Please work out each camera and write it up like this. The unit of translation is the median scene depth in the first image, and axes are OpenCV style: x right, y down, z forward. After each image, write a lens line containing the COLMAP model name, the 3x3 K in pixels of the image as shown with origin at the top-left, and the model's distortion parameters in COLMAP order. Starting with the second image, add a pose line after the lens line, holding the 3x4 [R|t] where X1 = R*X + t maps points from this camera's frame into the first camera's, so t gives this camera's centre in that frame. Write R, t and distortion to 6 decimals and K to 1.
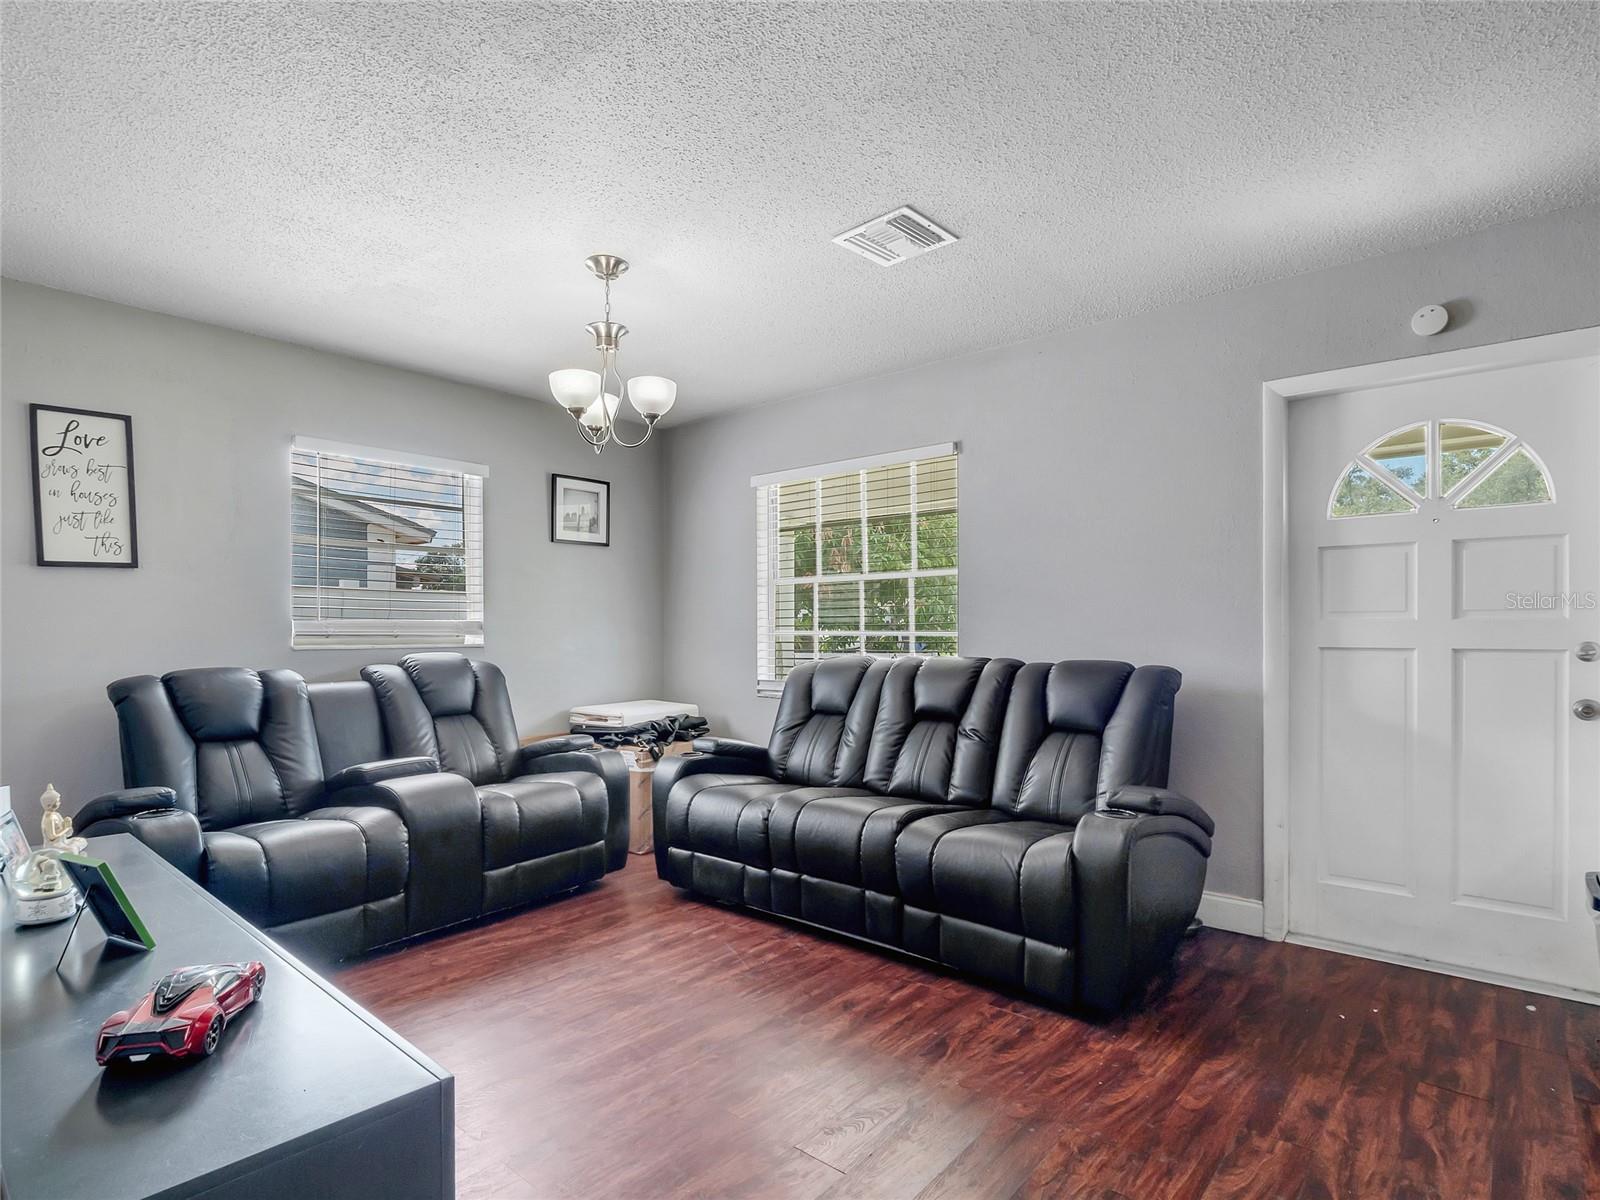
lens RADIAL K [[844.3, 0, 797.5], [0, 844.3, 644.8], [0, 0, 1]] dist [-0.028402, -0.000599]
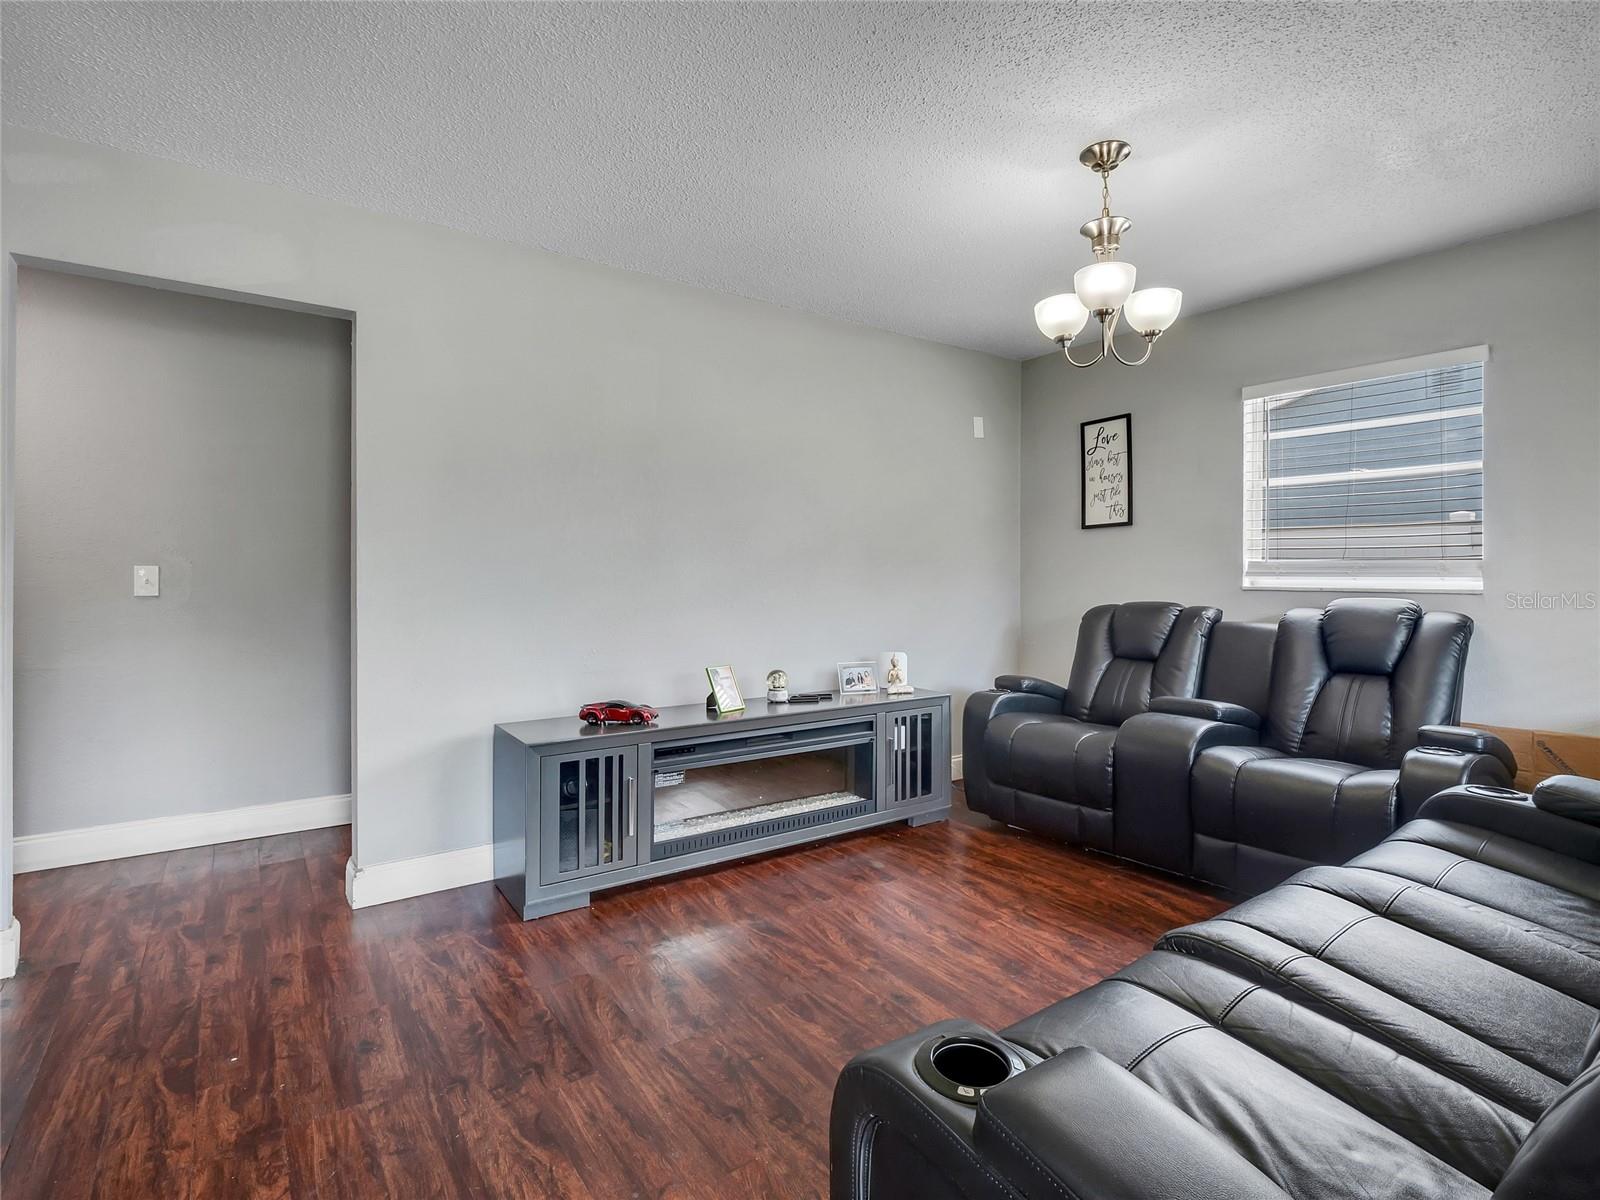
lens RADIAL K [[766.2, 0, 789.3], [0, 766.2, 594.9], [0, 0, 1]] dist [-0.009153, -0.000611]
pose [[-0.233802, 0.033999, -0.971690, 0.578845], [-0.015193, 0.999139, 0.038615, -0.020673], [0.972165, 0.023792, -0.233084, 0.797750]]
